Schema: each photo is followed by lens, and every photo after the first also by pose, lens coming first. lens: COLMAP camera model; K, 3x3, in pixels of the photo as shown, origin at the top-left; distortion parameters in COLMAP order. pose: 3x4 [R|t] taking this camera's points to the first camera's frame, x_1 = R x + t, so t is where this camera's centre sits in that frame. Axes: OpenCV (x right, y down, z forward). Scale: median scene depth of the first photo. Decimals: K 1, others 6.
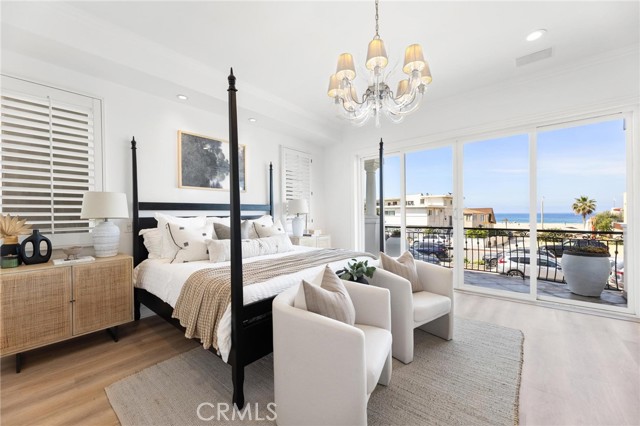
lens RADIAL K [[254.5, 0, 320.0], [0, 254.5, 213.0], [0, 0, 1]] dist [0.003441, 0.000210]
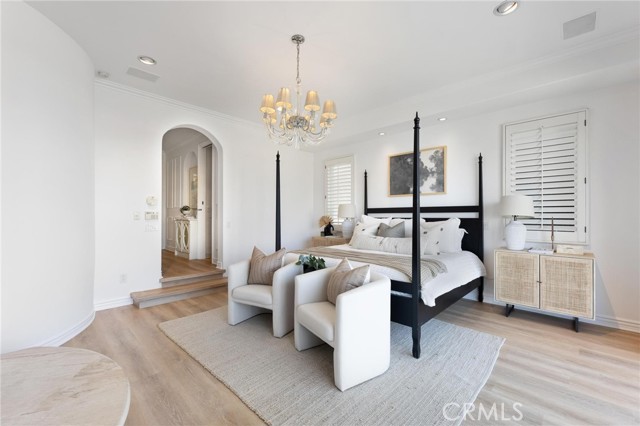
lens RADIAL K [[269.3, 0, 320.0], [0, 269.3, 213.0], [0, 0, 1]] dist [-0.000494, -0.000025]
pose [[-0.045470, -0.006295, -0.998946, 0.664291], [-0.001861, 0.999979, -0.006216, -0.001752], [0.998964, 0.001576, -0.045481, 0.498288]]
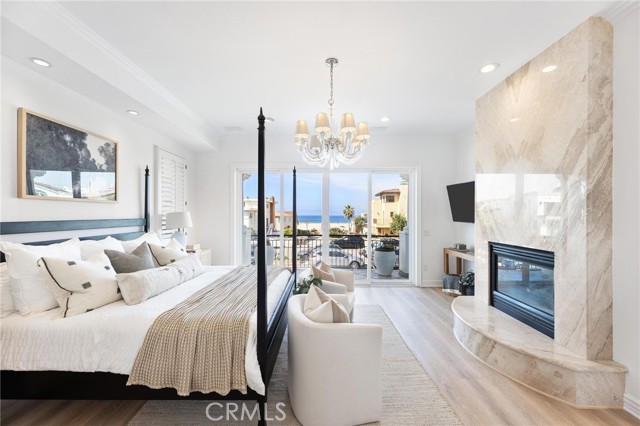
lens RADIAL K [[254.5, 0, 320.0], [0, 254.5, 213.0], [0, 0, 1]] dist [0.003441, 0.000210]
pose [[0.764386, 0.016123, 0.644557, -0.280408], [-0.013513, 0.999868, -0.008985, -0.047165], [-0.644617, -0.001842, 0.764503, 0.019810]]
